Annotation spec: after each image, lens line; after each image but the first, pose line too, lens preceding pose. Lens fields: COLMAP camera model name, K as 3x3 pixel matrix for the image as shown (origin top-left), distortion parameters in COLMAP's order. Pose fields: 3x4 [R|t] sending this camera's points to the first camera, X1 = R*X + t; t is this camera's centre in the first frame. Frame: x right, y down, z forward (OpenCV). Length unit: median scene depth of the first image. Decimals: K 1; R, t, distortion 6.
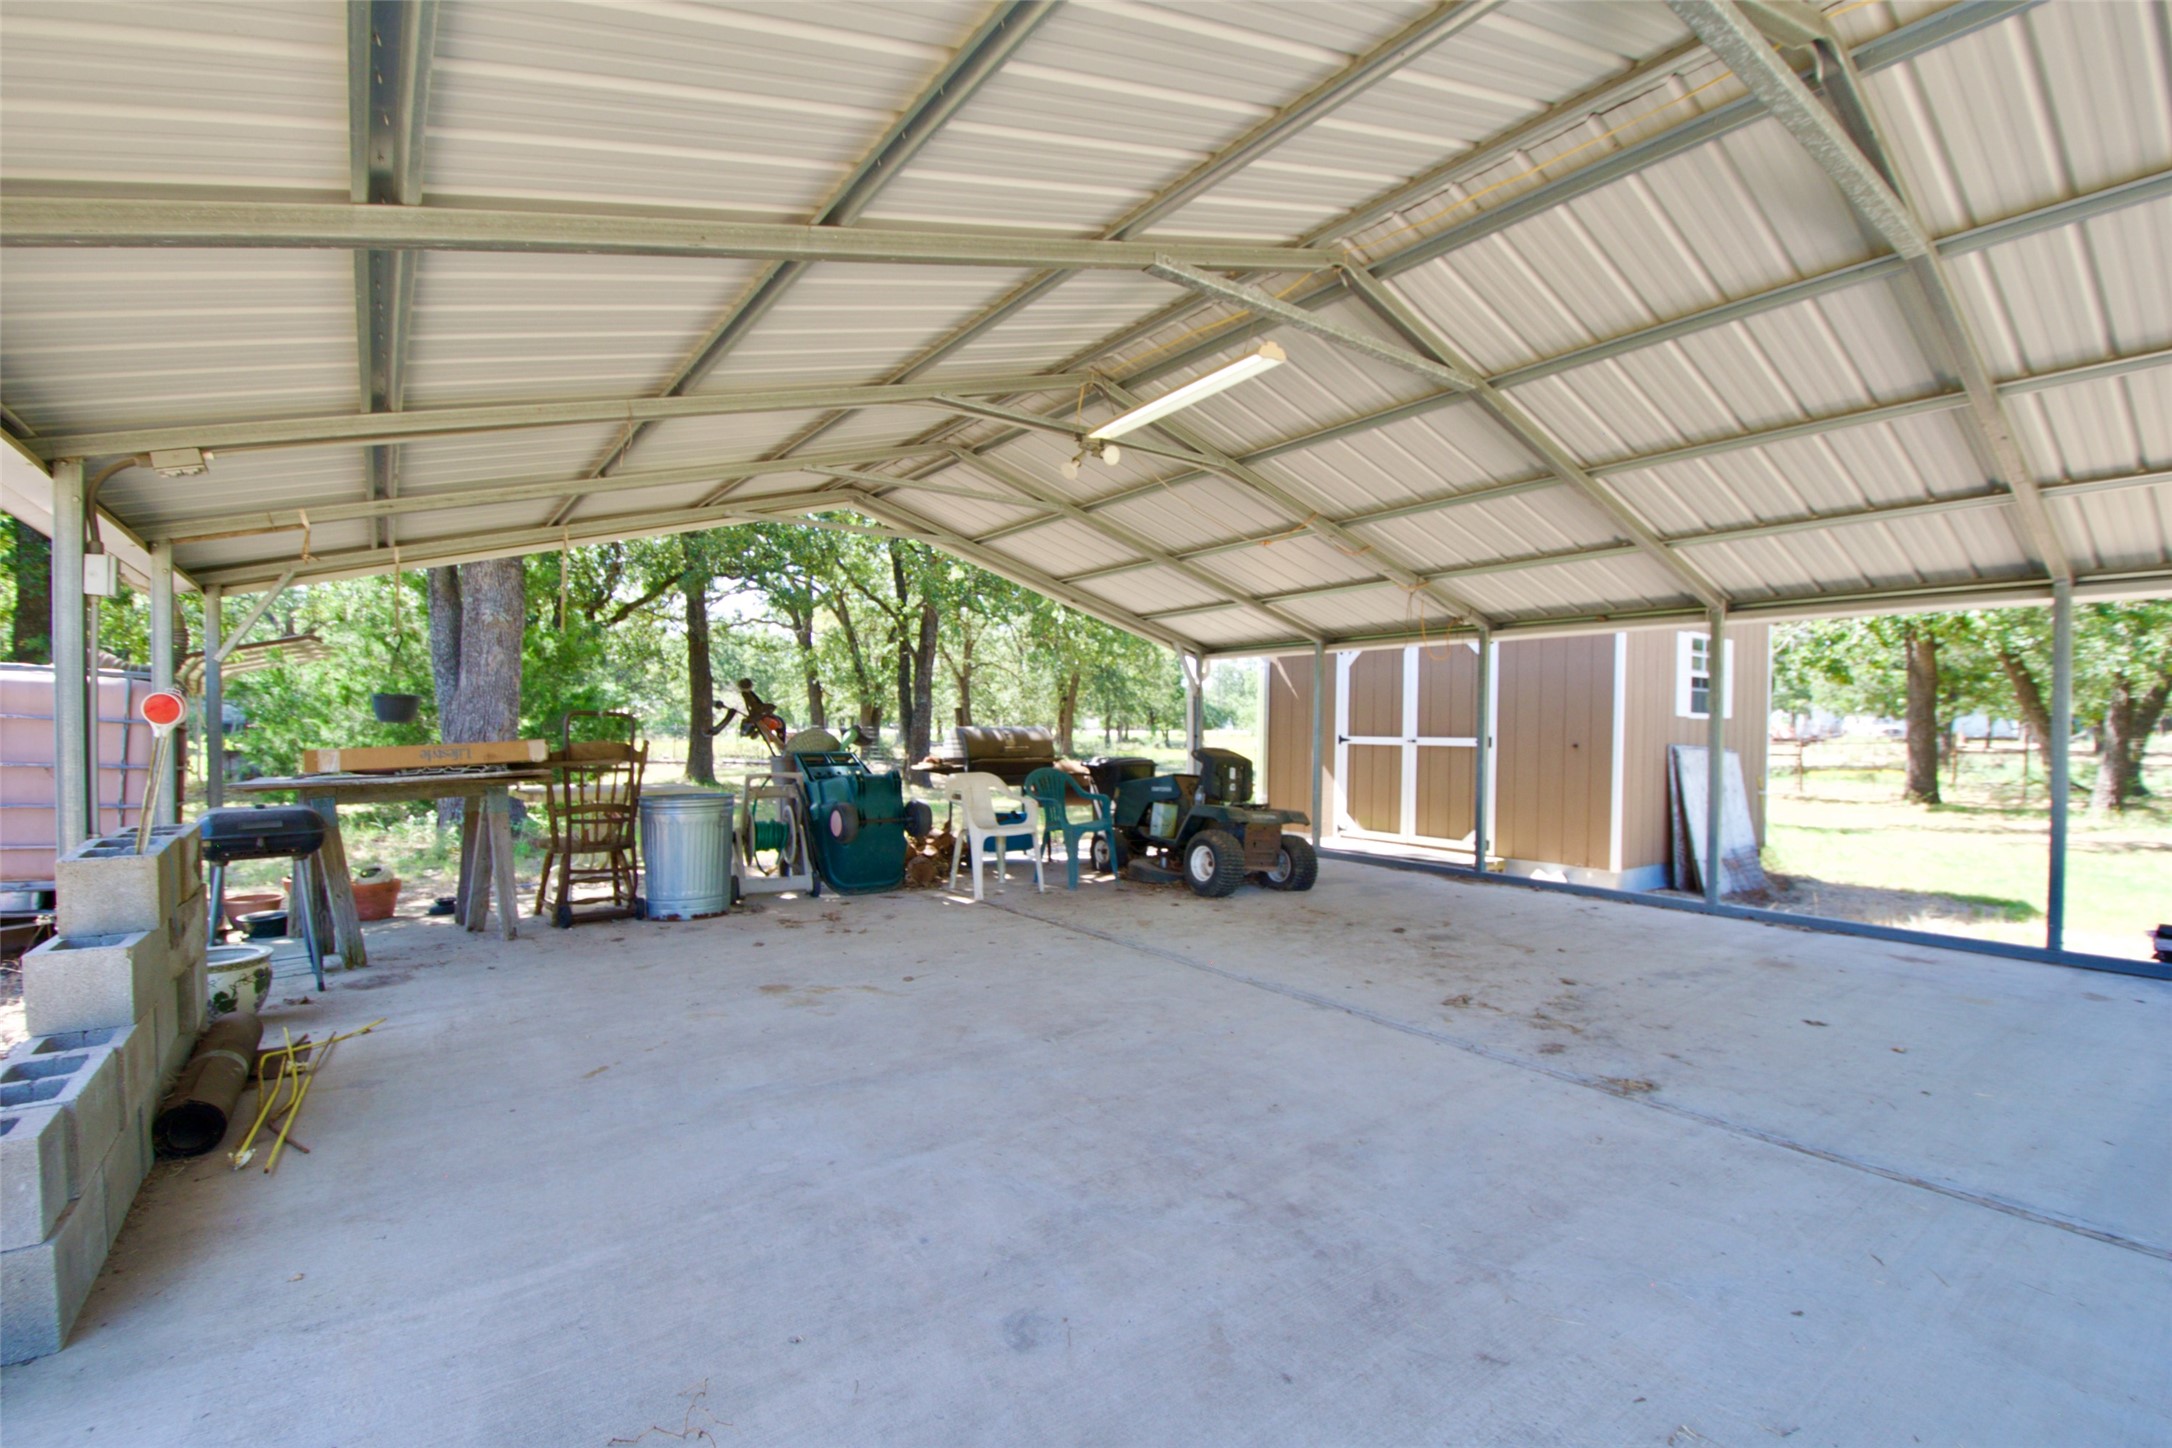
lens RADIAL K [[969.1, 0, 1088.8], [0, 969.1, 733.0], [0, 0, 1]] dist [-0.000380, -0.000286]
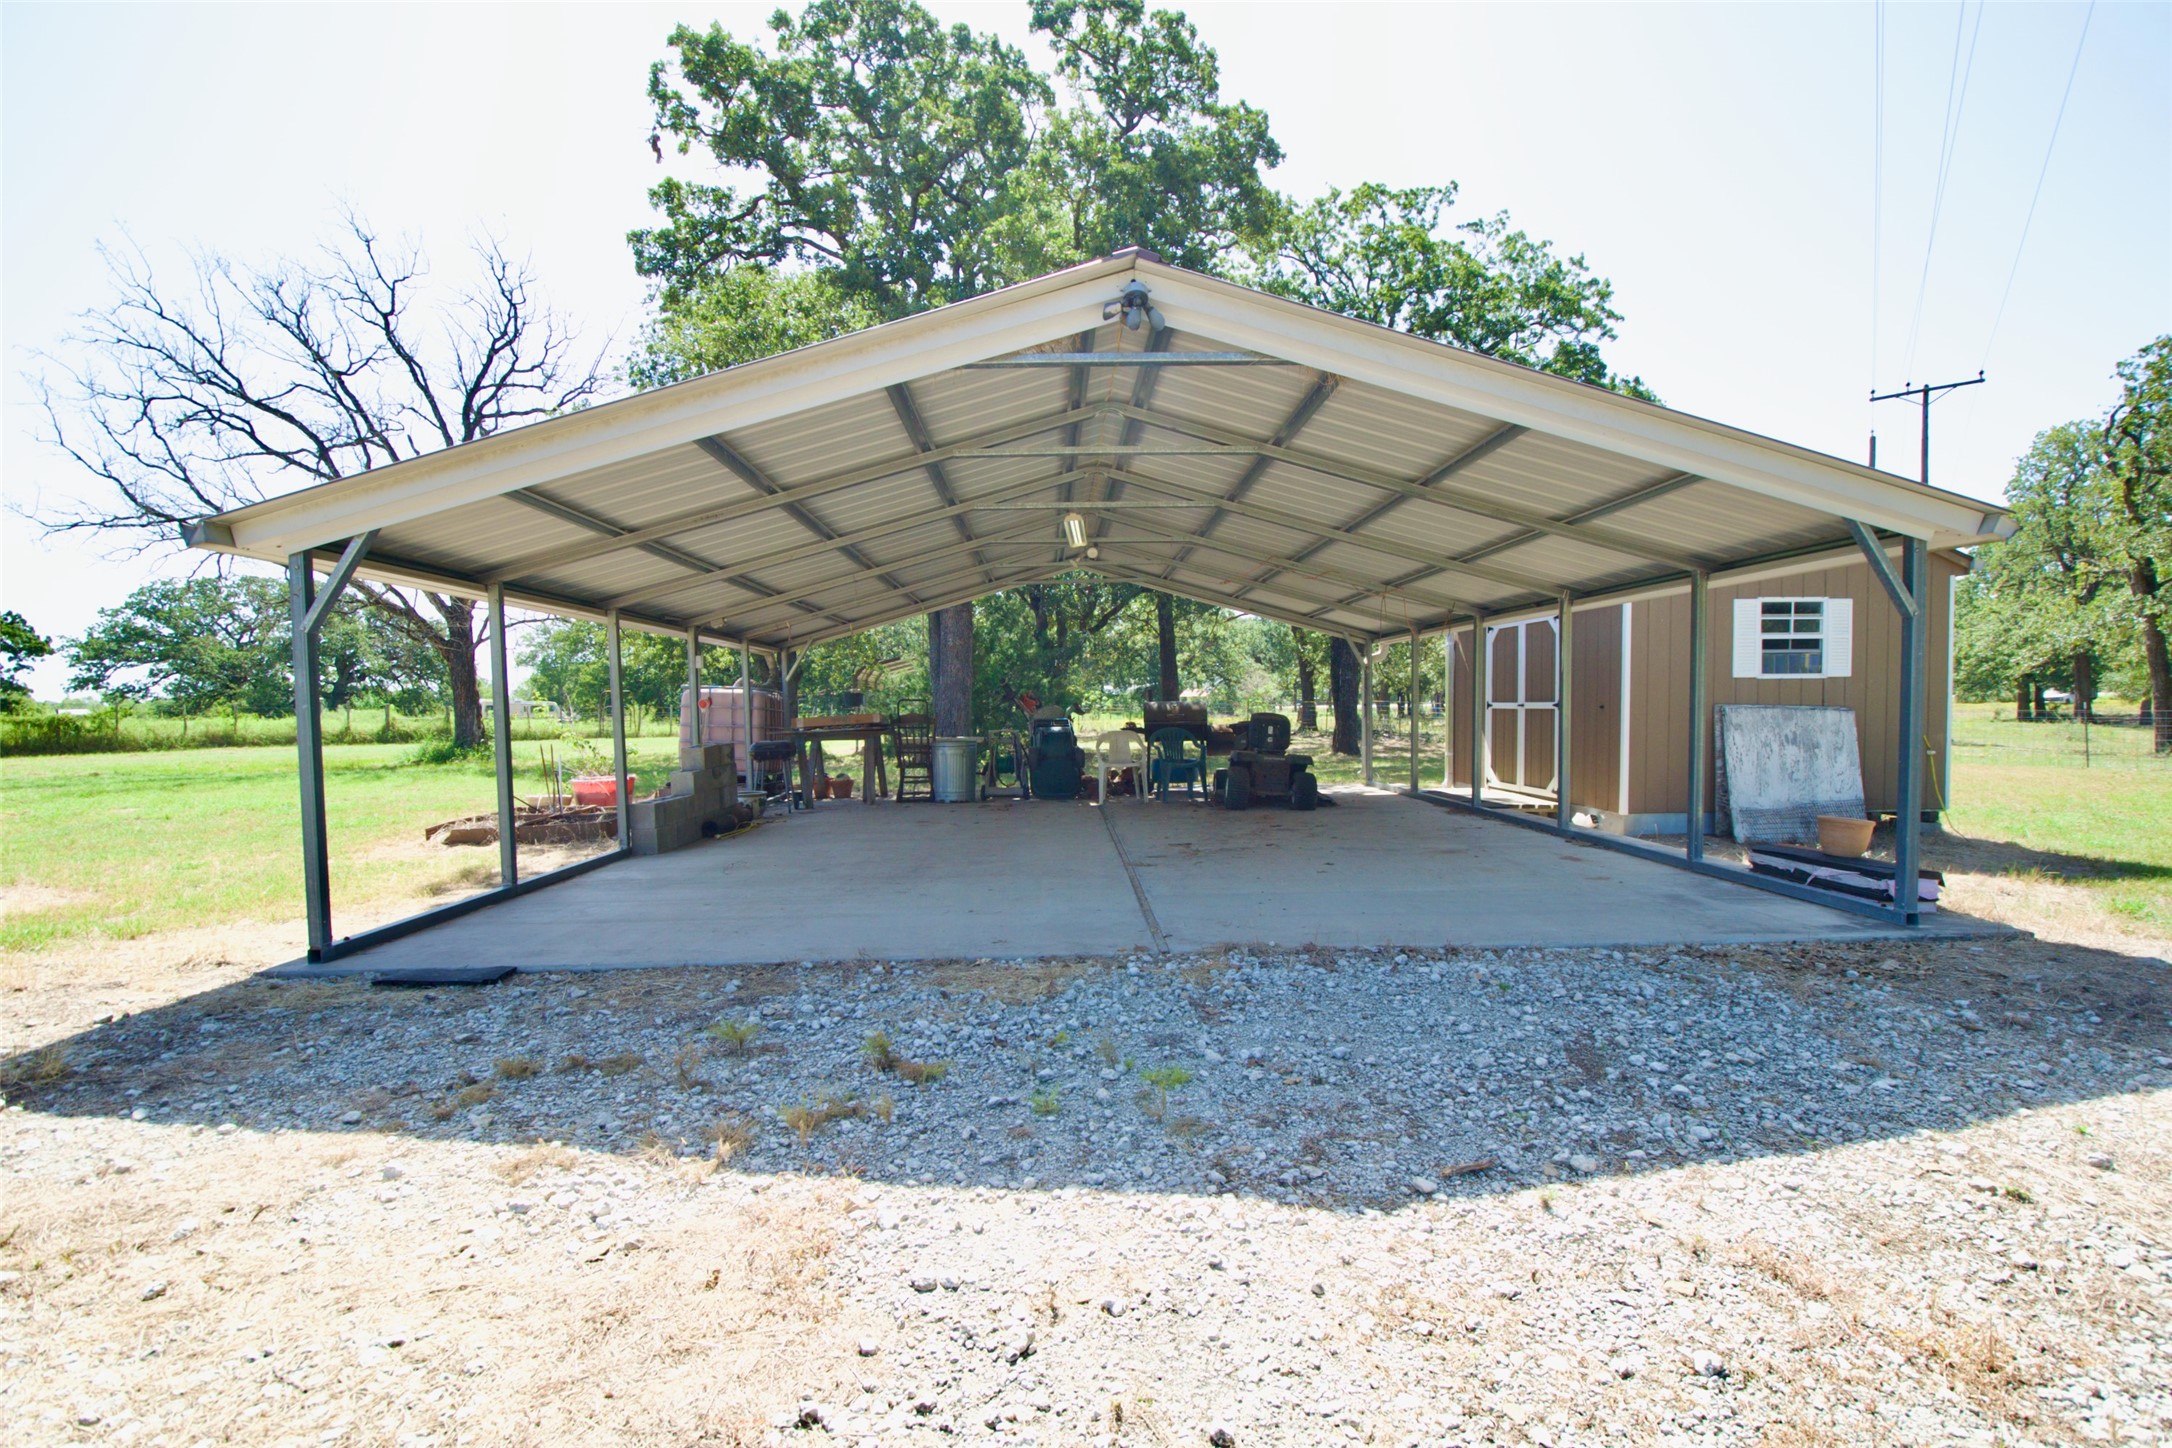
lens RADIAL K [[969.1, 0, 1084.3], [0, 969.1, 728.7], [0, 0, 1]] dist [-0.000380, -0.000286]
pose [[0.808931, -0.002465, -0.587899, 0.644295], [0.014678, 0.999764, 0.016004, 0.010677], [0.587721, -0.021576, 0.808776, -0.279675]]
